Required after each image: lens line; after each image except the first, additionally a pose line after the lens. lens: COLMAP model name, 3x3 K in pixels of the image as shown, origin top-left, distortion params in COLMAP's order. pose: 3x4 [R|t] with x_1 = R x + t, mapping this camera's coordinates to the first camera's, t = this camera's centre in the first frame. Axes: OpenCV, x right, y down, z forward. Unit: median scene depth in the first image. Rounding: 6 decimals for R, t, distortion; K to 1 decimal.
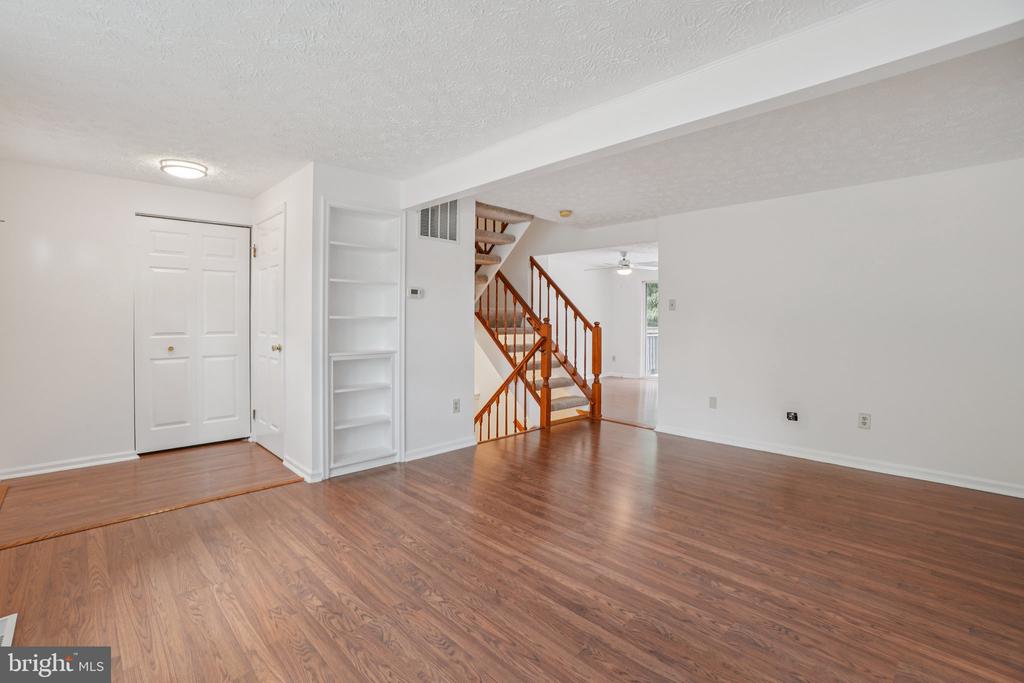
lens RADIAL K [[451.6, 0, 510.5], [0, 451.6, 320.4], [0, 0, 1]] dist [-0.000068, 0.000075]
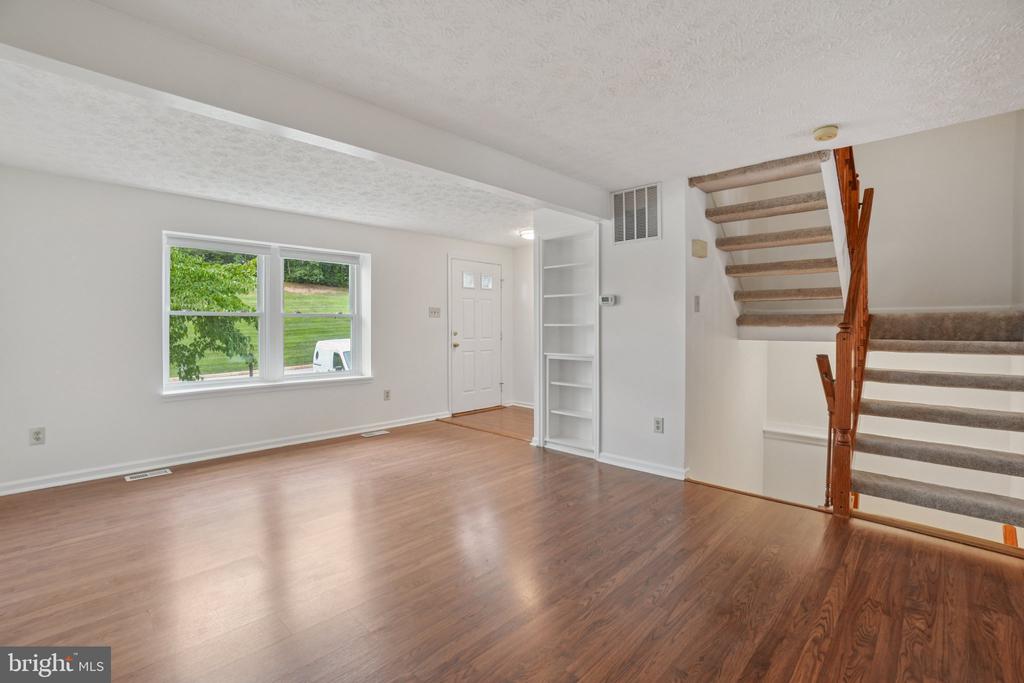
lens RADIAL K [[461.3, 0, 505.8], [0, 461.3, 334.5], [0, 0, 1]] dist [-0.030518, 0.000413]
pose [[0.039637, 0.007223, -0.999188, 0.837889], [0.002570, 0.999970, 0.007330, 0.007336], [0.999211, -0.002858, 0.039617, 0.748127]]
